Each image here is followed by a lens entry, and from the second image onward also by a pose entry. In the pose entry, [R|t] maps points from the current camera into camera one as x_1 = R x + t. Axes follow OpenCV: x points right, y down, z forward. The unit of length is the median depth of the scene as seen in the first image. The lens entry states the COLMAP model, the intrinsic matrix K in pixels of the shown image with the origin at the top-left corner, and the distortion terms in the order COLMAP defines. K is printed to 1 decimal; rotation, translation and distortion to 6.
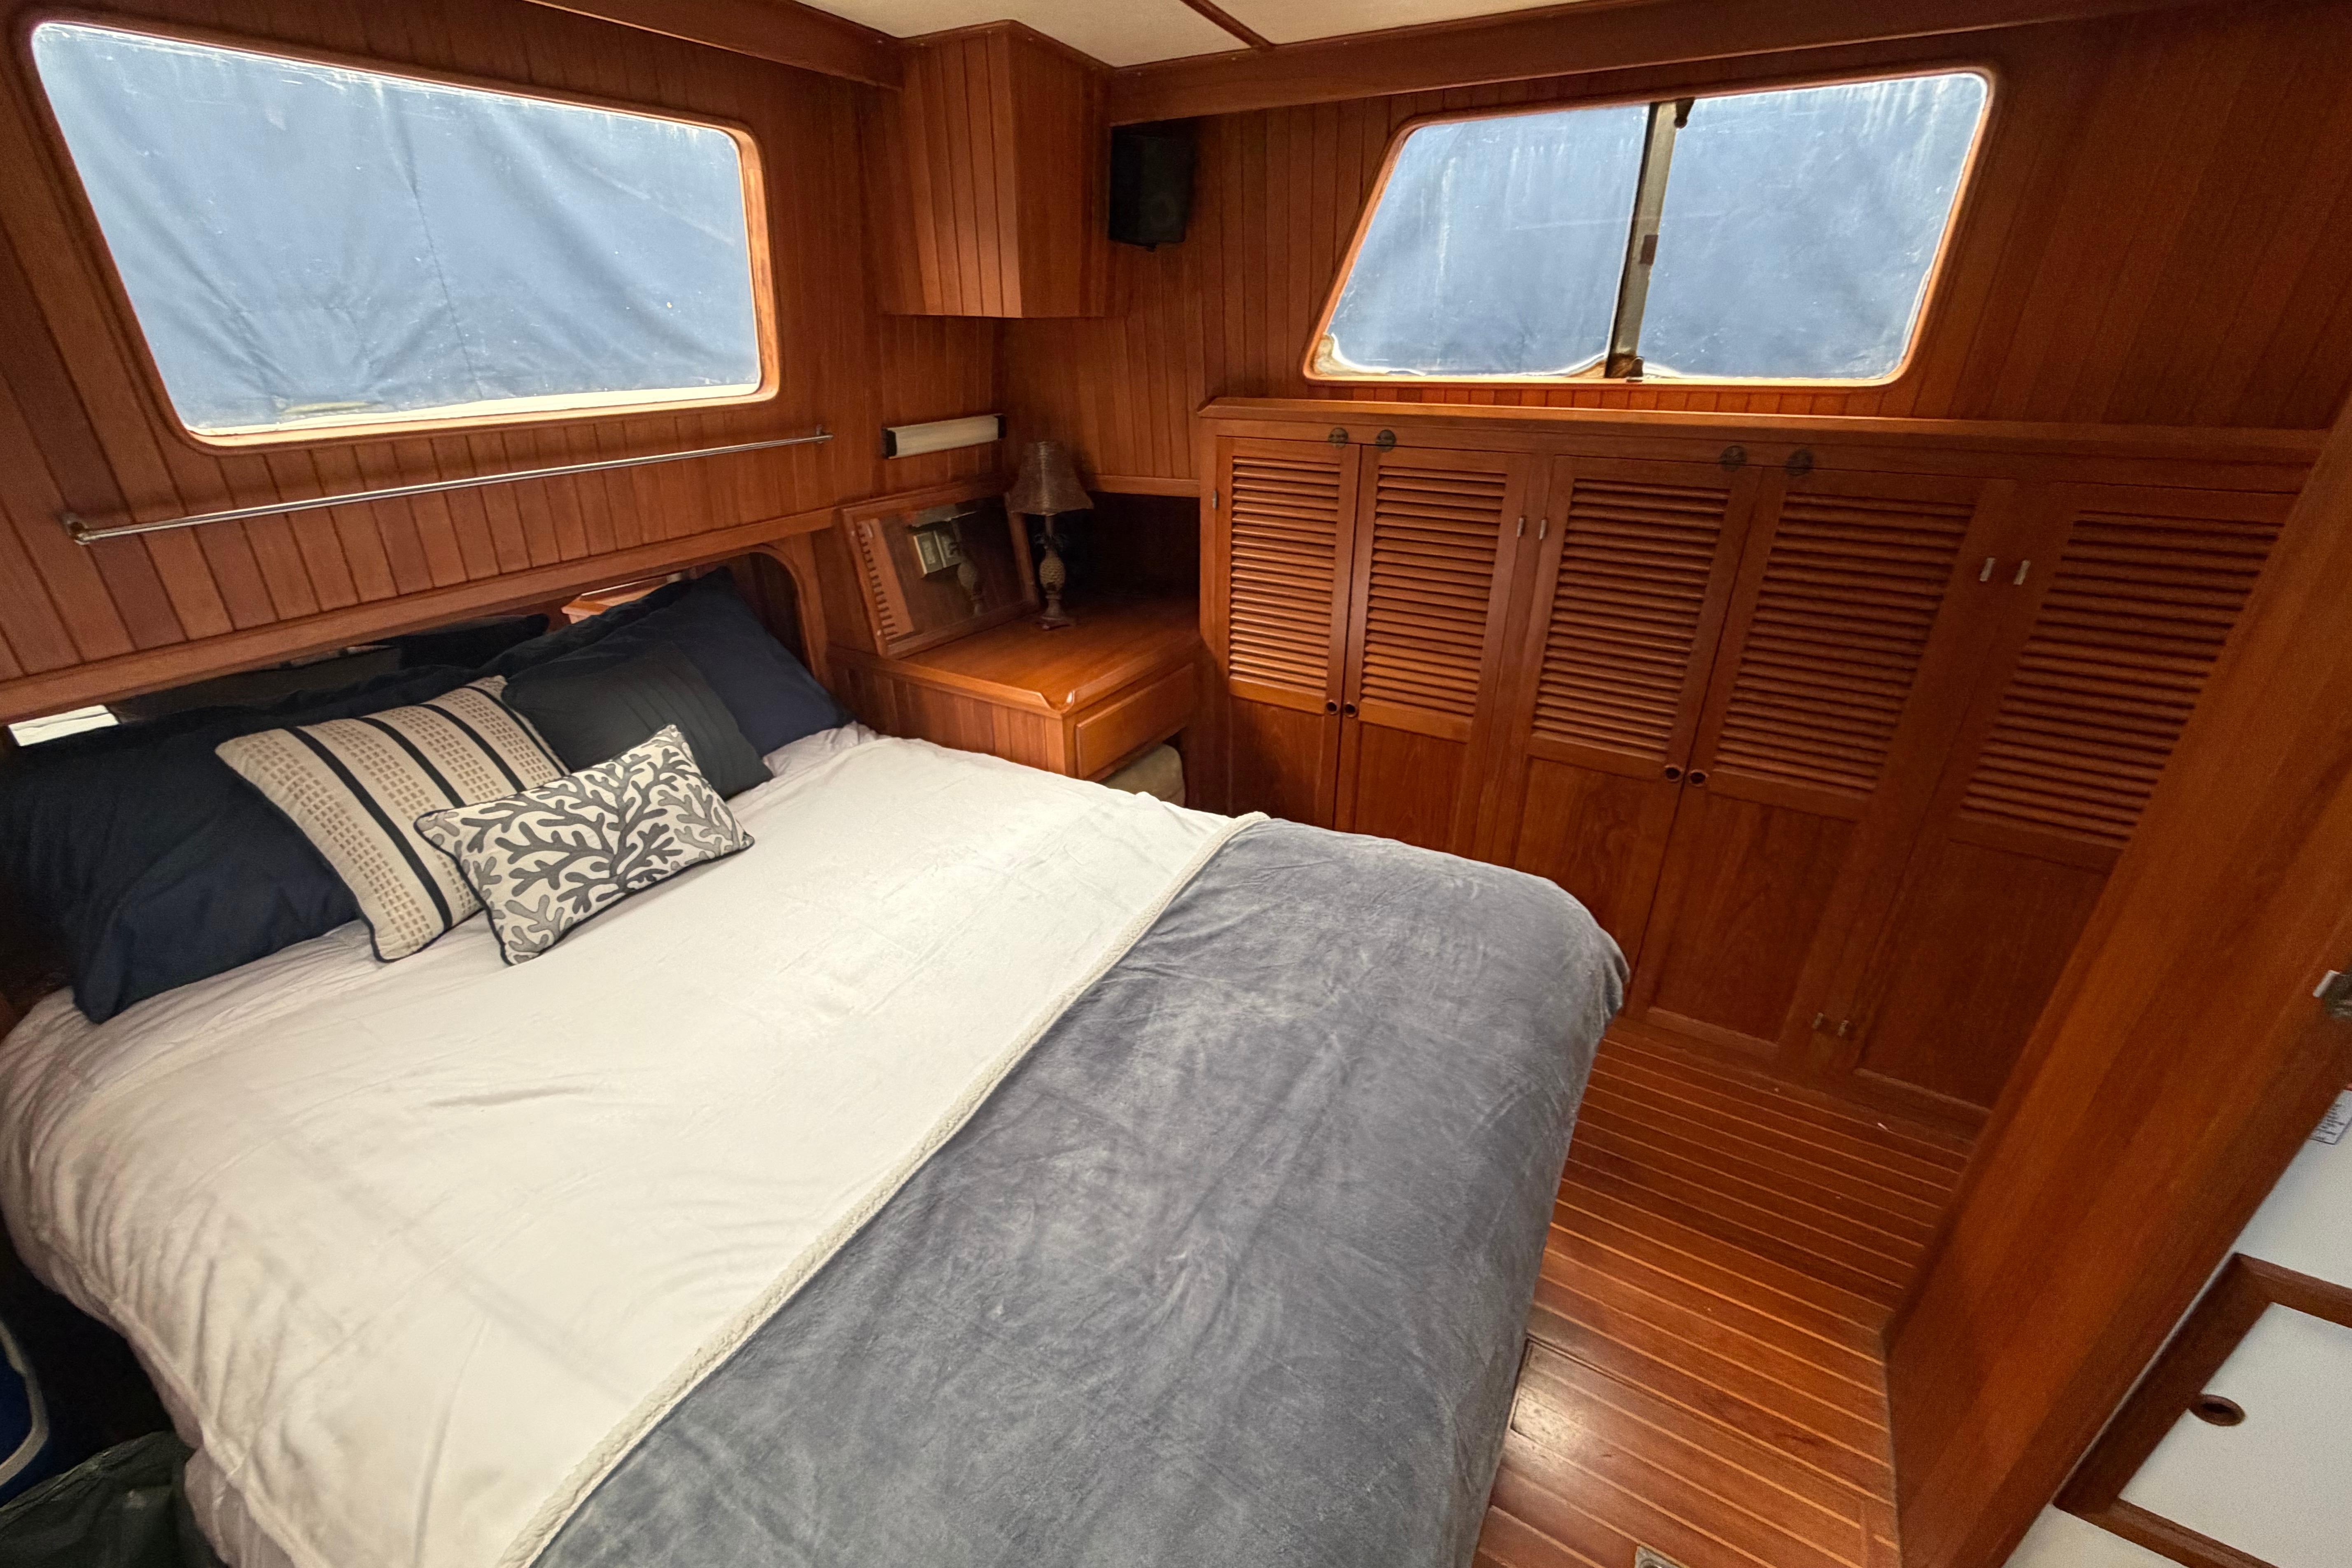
lens RADIAL K [[952.8, 0, 1160.6], [0, 952.8, 770.3], [0, 0, 1]] dist [-0.000210, -0.000038]
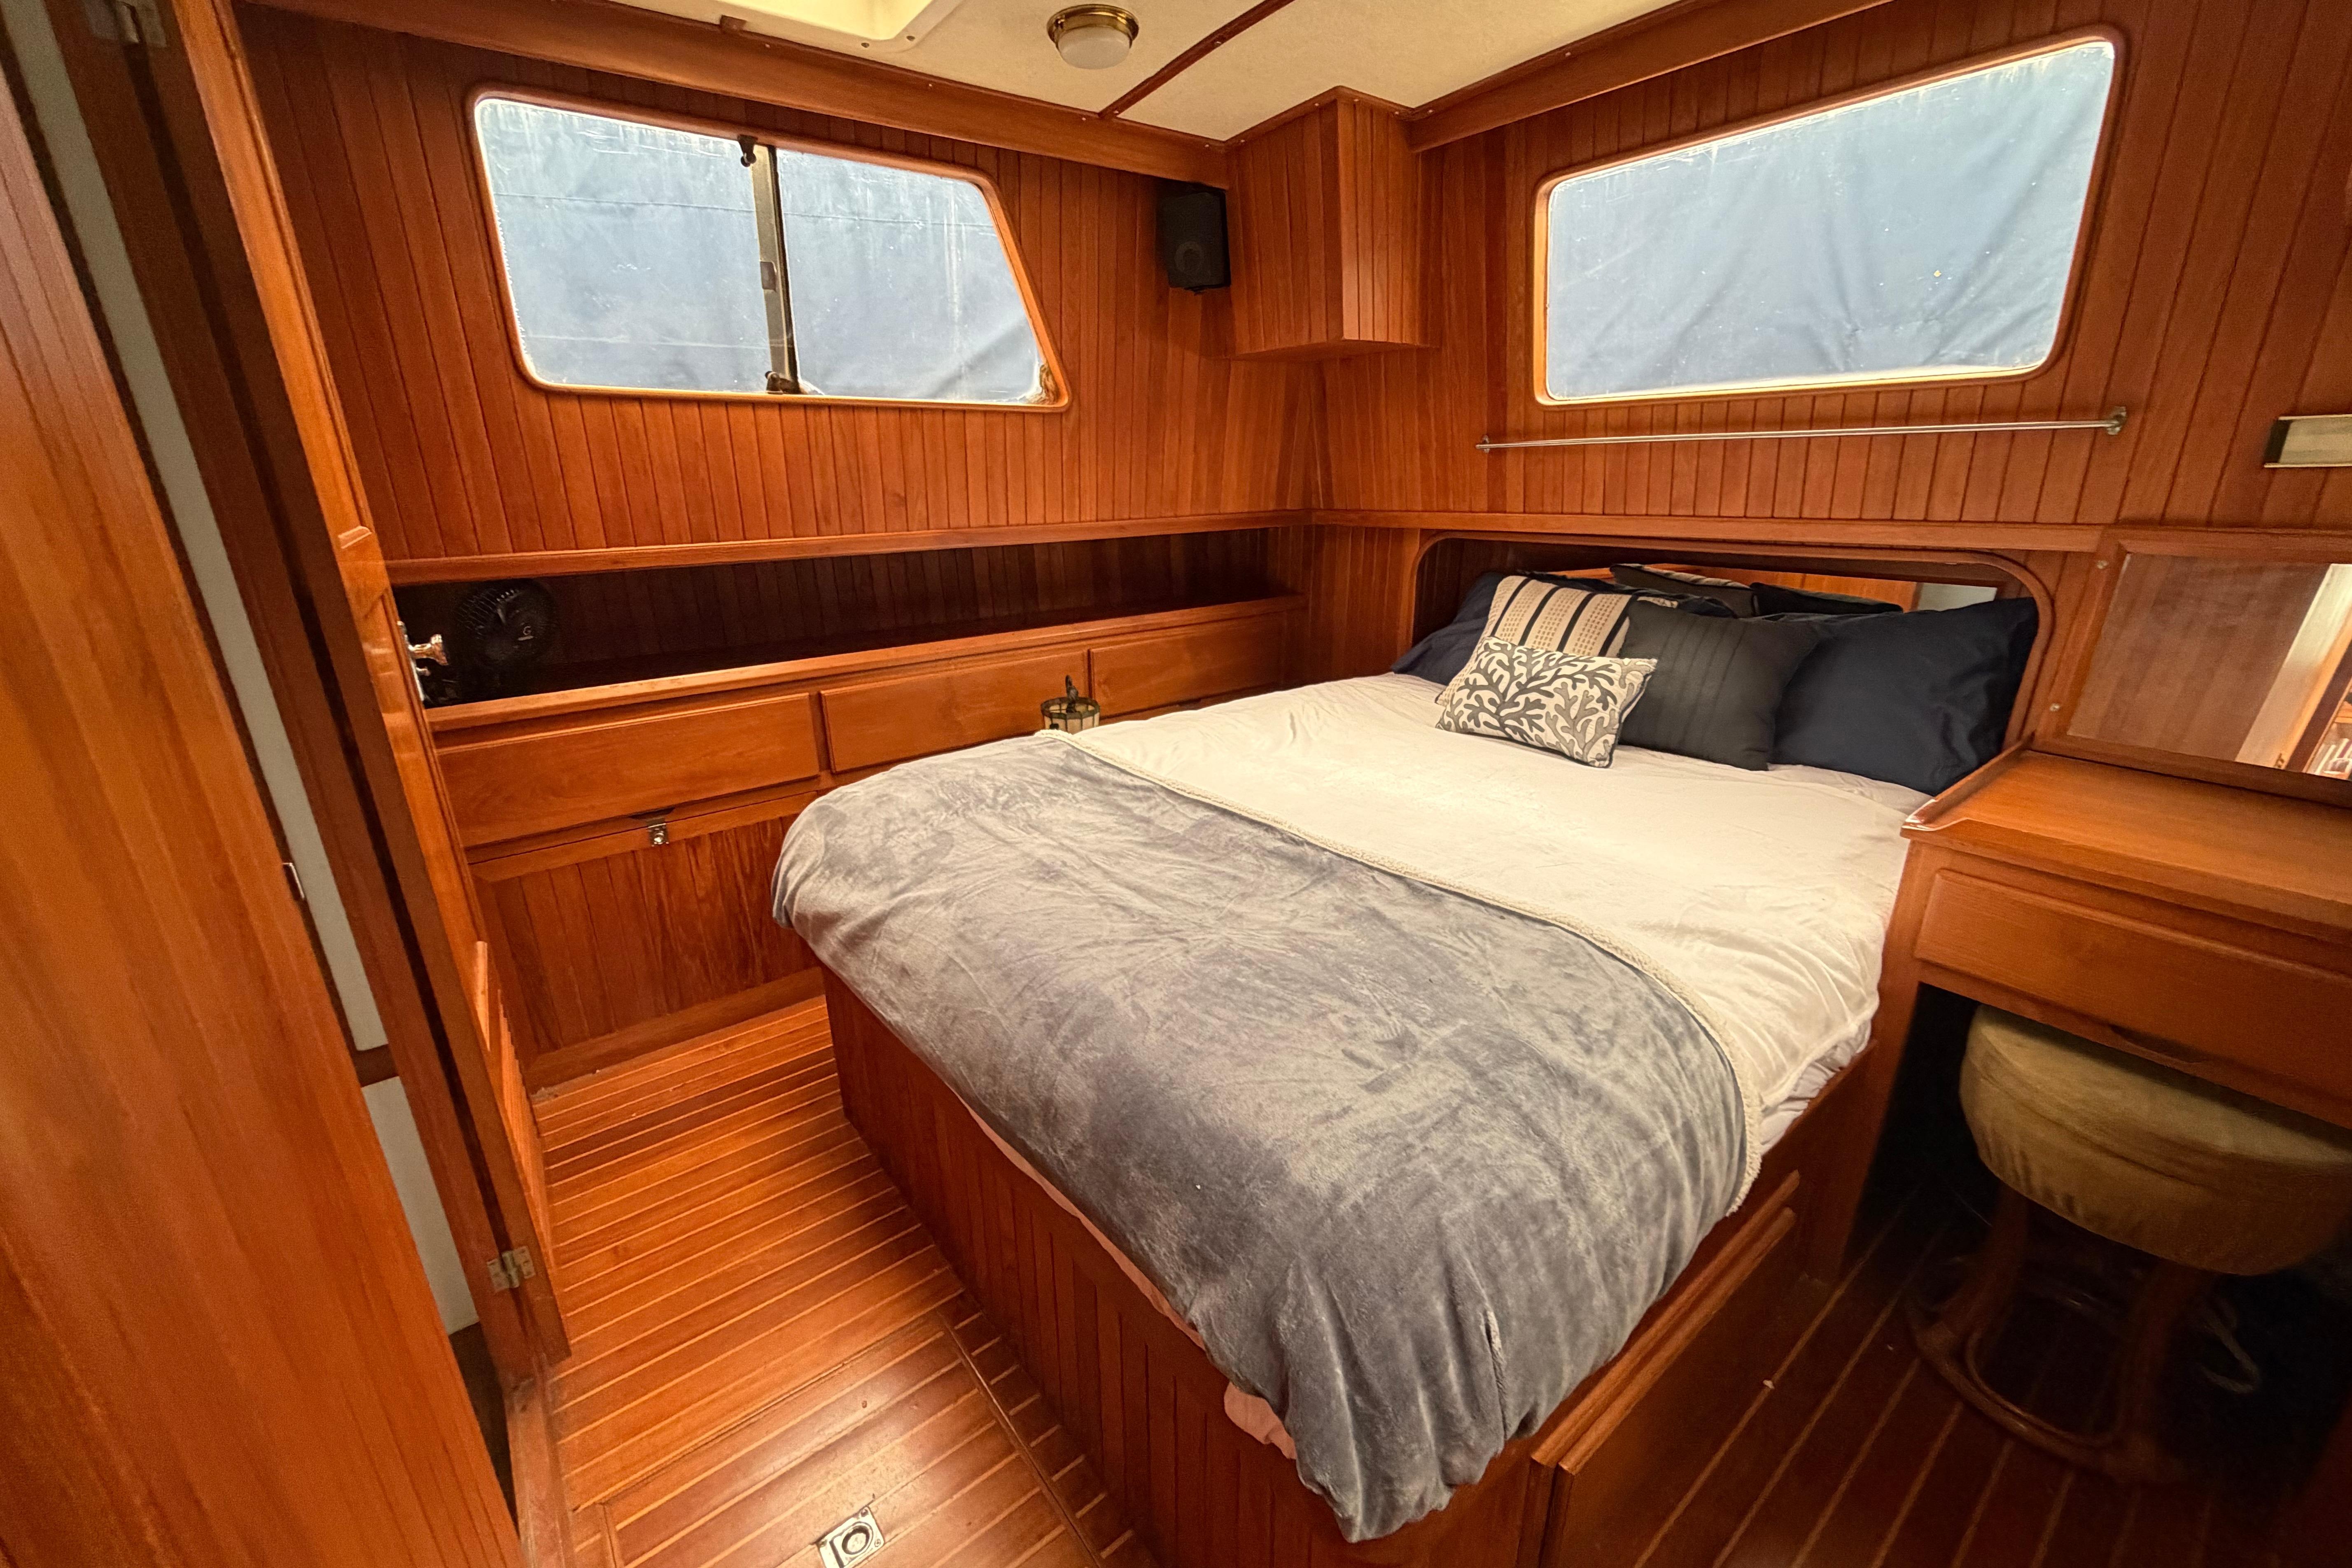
lens RADIAL K [[952.8, 0, 1171.8], [0, 952.8, 779.2], [0, 0, 1]] dist [-0.000210, -0.000038]
pose [[-0.363052, 0.304061, -0.880761, 0.823712], [-0.382442, 0.813338, 0.438429, -0.232431], [0.849666, 0.496012, -0.178998, 0.871322]]
